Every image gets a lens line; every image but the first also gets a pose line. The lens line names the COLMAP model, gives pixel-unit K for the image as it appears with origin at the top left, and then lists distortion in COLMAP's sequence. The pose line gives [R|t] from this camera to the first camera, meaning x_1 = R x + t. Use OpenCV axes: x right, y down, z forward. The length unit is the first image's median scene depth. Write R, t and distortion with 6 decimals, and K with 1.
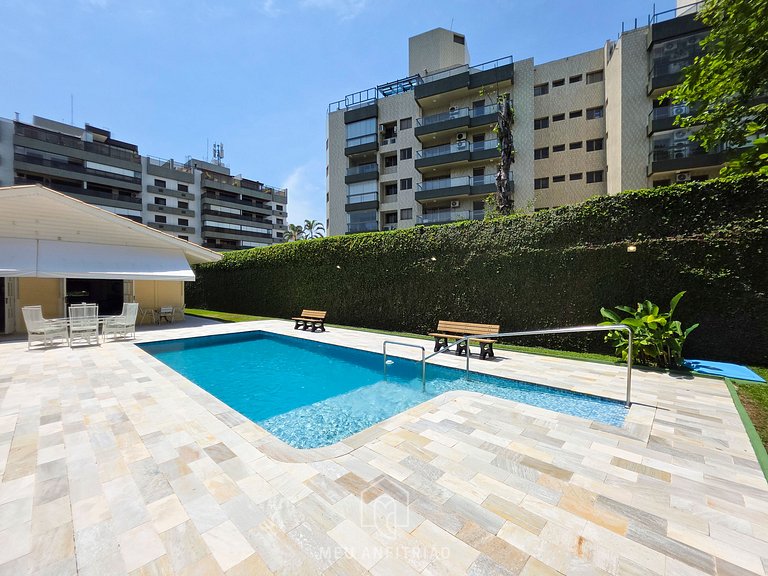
lens RADIAL K [[314.0, 0, 384.0], [0, 314.0, 288.0], [0, 0, 1]] dist [0.000220, -0.000023]
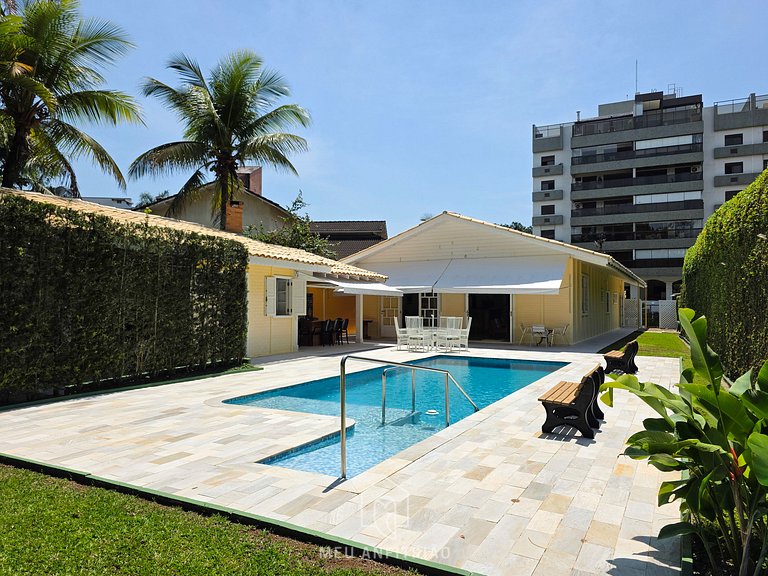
lens RADIAL K [[533.4, 0, 384.0], [0, 533.4, 288.0], [0, 0, 1]] dist [0.007196, -0.003297]
pose [[0.259399, -0.024676, -0.965455, 0.152185], [-0.011525, 0.999523, -0.028643, 0.001051], [0.965701, 0.018557, 0.258991, 0.065375]]
